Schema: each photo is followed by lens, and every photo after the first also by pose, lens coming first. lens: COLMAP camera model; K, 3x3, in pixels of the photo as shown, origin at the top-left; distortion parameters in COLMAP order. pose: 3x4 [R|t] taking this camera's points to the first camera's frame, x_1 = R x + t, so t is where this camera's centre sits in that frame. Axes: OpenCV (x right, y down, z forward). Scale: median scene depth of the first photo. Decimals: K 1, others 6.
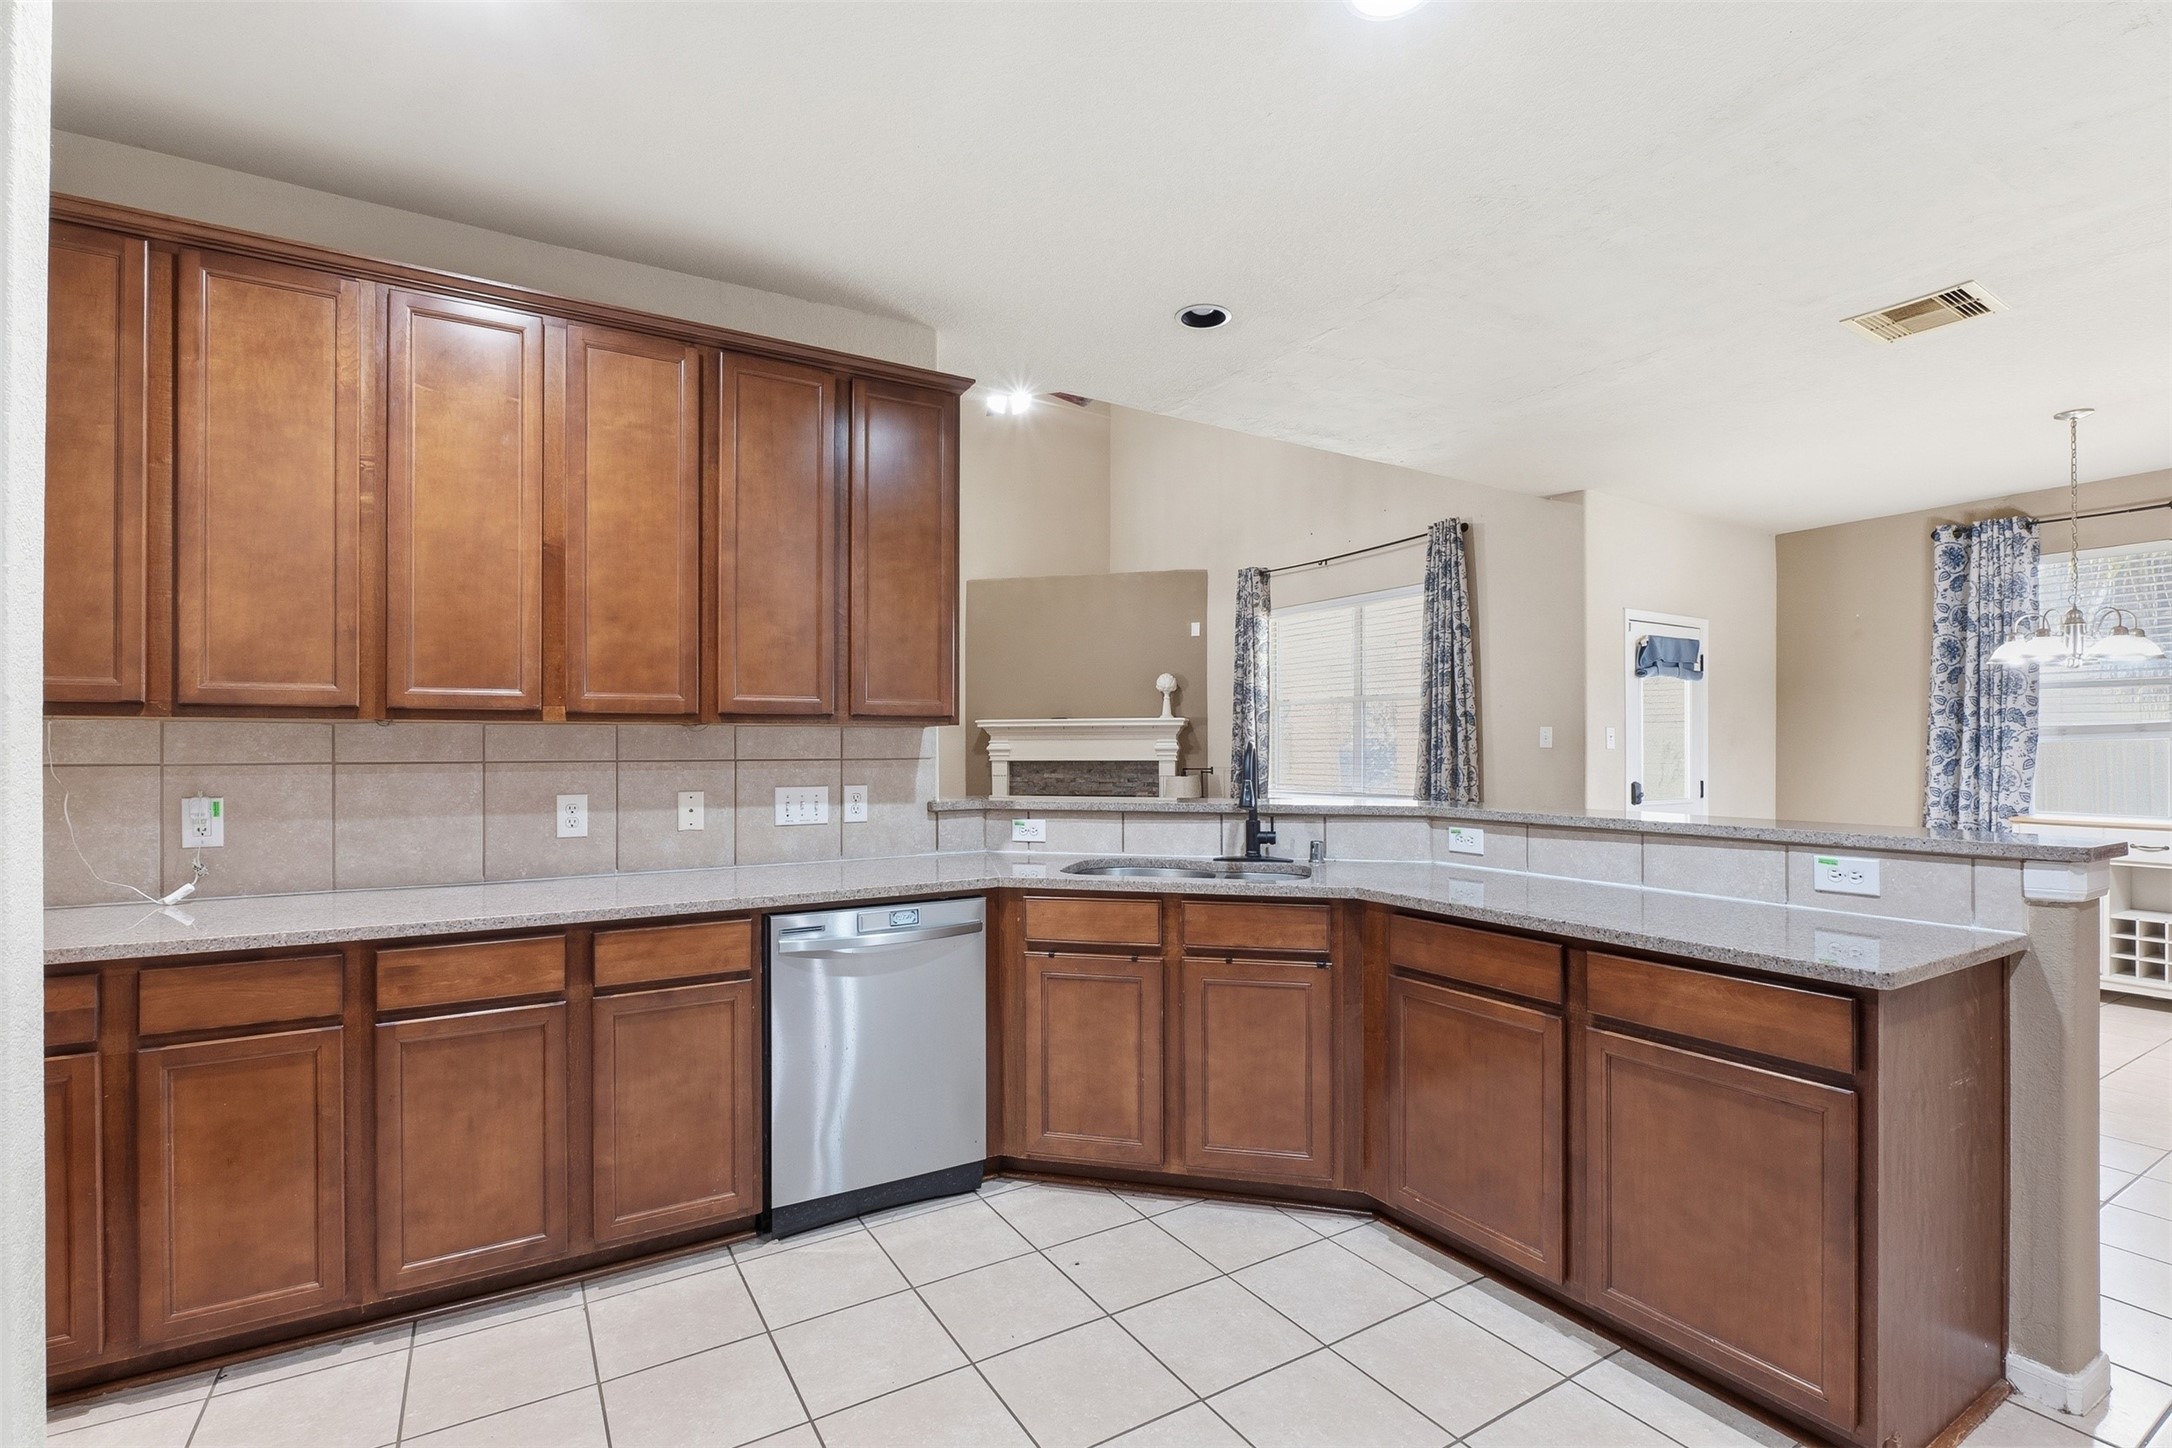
lens RADIAL K [[1034.2, 0, 1077.5], [0, 1034.2, 756.9], [0, 0, 1]] dist [-0.004977, -0.000662]
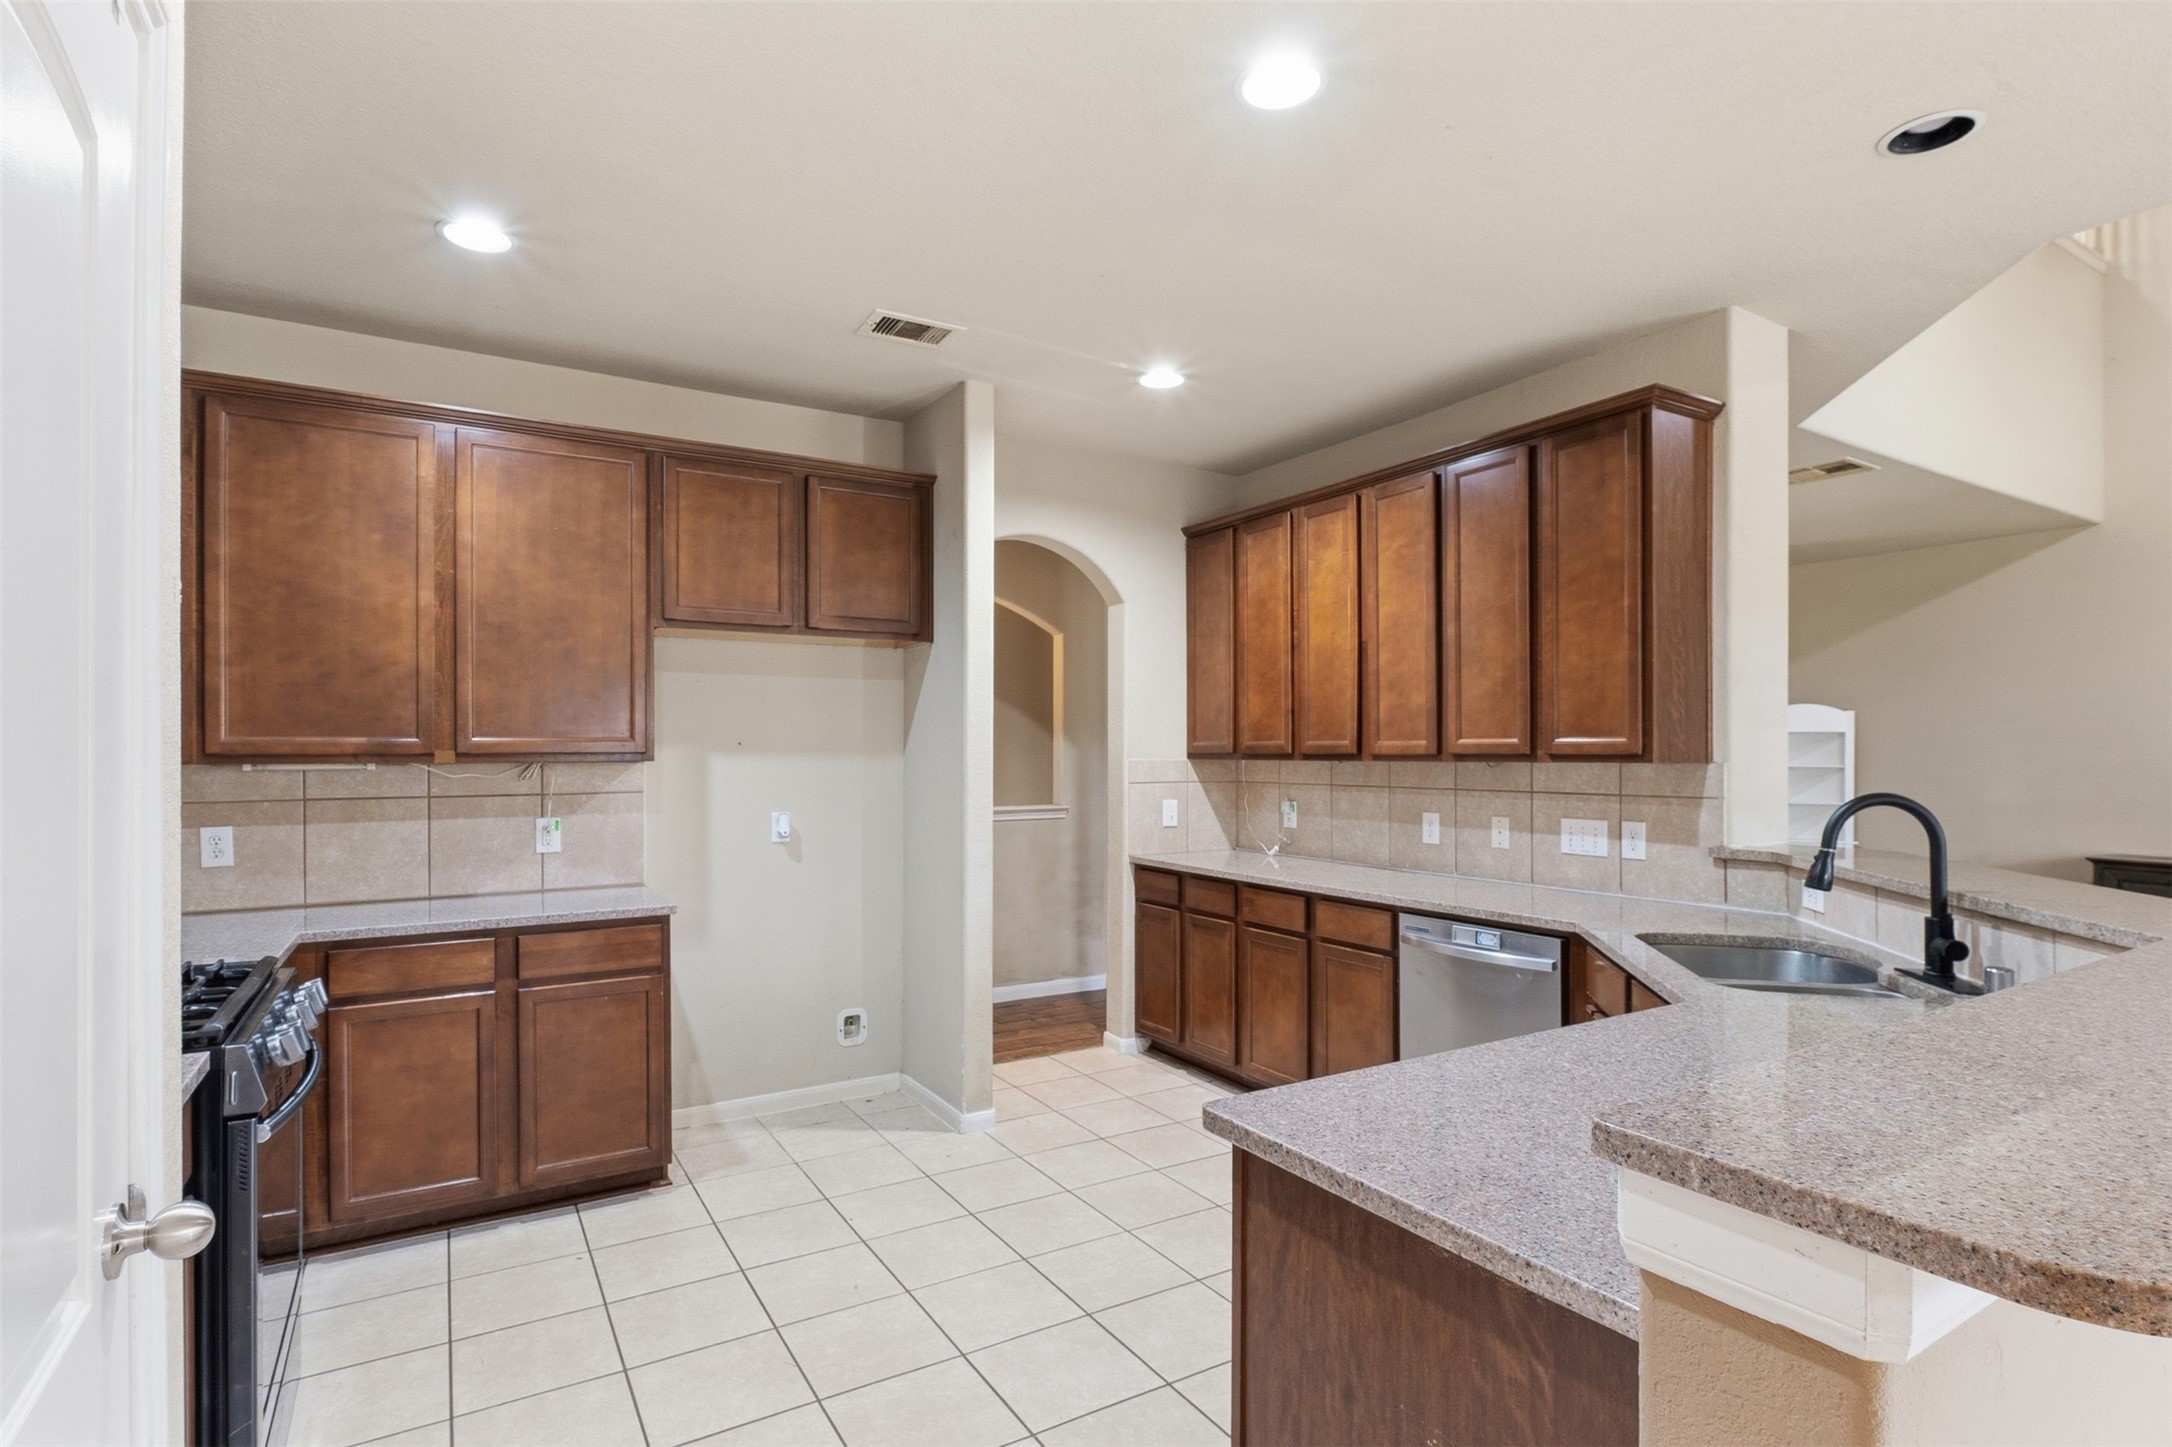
lens RADIAL K [[1034.2, 0, 1077.5], [0, 1034.2, 756.4], [0, 0, 1]] dist [-0.004977, -0.000662]
pose [[-0.006061, 0.000084, -0.999982, 0.849129], [-0.014647, 0.999893, 0.000172, -0.030188], [0.999874, 0.014647, -0.006059, 0.512410]]
